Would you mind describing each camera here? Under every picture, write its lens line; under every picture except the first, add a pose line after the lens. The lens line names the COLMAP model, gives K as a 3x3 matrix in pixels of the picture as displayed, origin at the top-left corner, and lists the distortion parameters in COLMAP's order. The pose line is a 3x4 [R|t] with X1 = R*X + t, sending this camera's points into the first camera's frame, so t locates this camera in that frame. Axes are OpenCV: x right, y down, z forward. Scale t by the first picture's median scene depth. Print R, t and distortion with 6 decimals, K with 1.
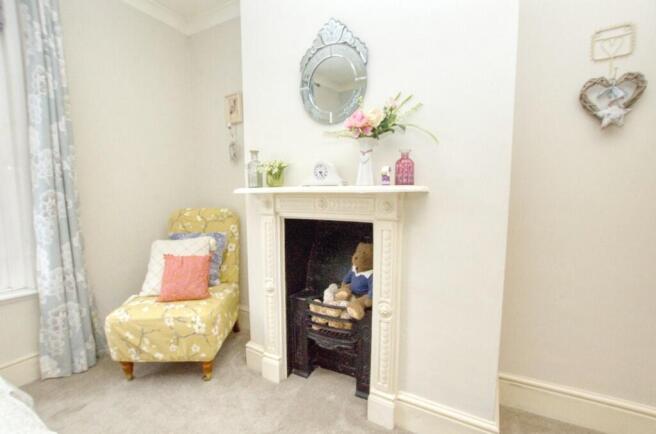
lens RADIAL K [[283.5, 0, 328.8], [0, 283.5, 219.0], [0, 0, 1]] dist [-0.002663, 0.000620]
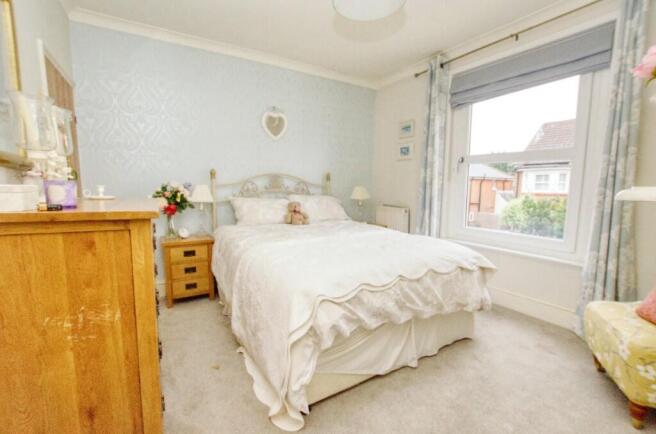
lens RADIAL K [[283.5, 0, 328.0], [0, 283.5, 217.6], [0, 0, 1]] dist [-0.002663, 0.000620]
pose [[-0.479598, 0.093841, -0.872456, 0.650931], [-0.081487, 0.985206, 0.150762, -0.064335], [0.873696, 0.143399, -0.464856, 0.548144]]
